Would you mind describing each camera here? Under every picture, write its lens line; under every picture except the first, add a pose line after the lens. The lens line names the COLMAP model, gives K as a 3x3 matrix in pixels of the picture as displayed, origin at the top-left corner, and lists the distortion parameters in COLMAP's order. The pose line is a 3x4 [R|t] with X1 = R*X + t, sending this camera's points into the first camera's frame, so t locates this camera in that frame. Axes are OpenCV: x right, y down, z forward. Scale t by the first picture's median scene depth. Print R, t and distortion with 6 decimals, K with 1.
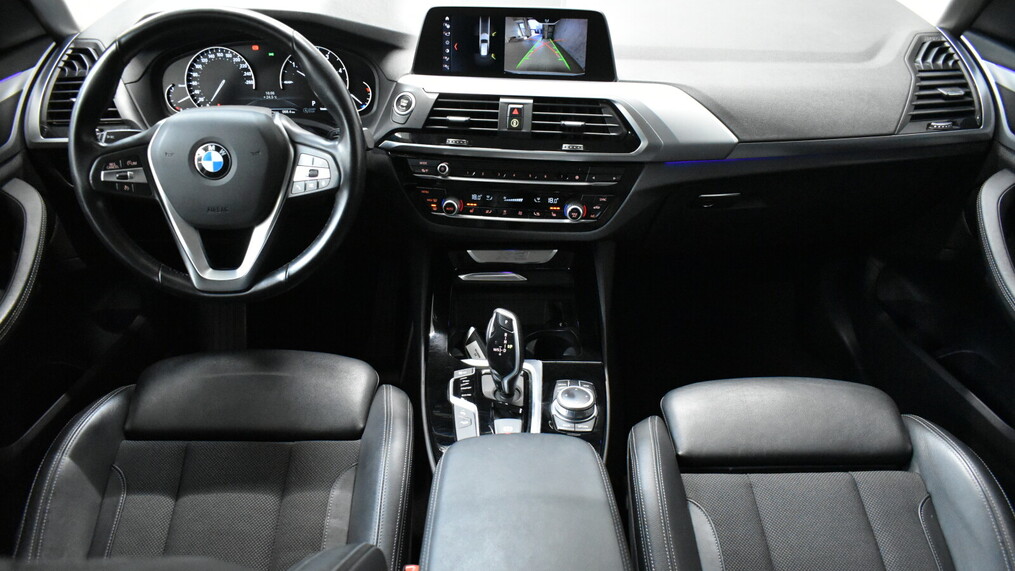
lens RADIAL K [[836.8, 0, 505.9], [0, 836.8, 283.9], [0, 0, 1]] dist [-0.002349, 0.001445]
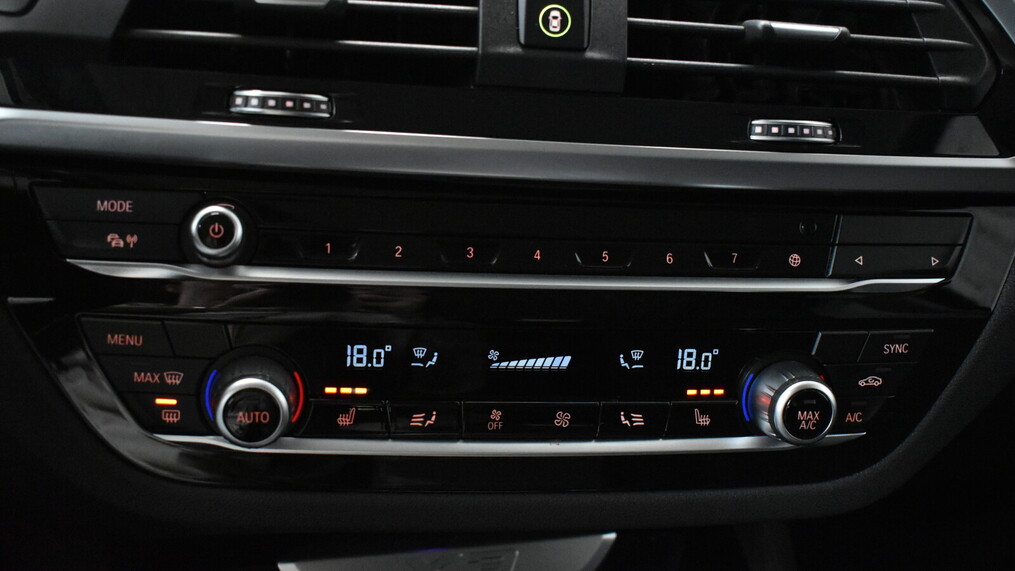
lens RADIAL K [[1317.7, 0, 507.8], [0, 1317.7, 286.9], [0, 0, 1]] dist [-0.021328, 0.000000]
pose [[0.959415, -0.023916, 0.280981, -0.097709], [0.052196, 0.994241, -0.093599, -0.088146], [-0.277125, 0.104466, 0.955138, 0.660665]]
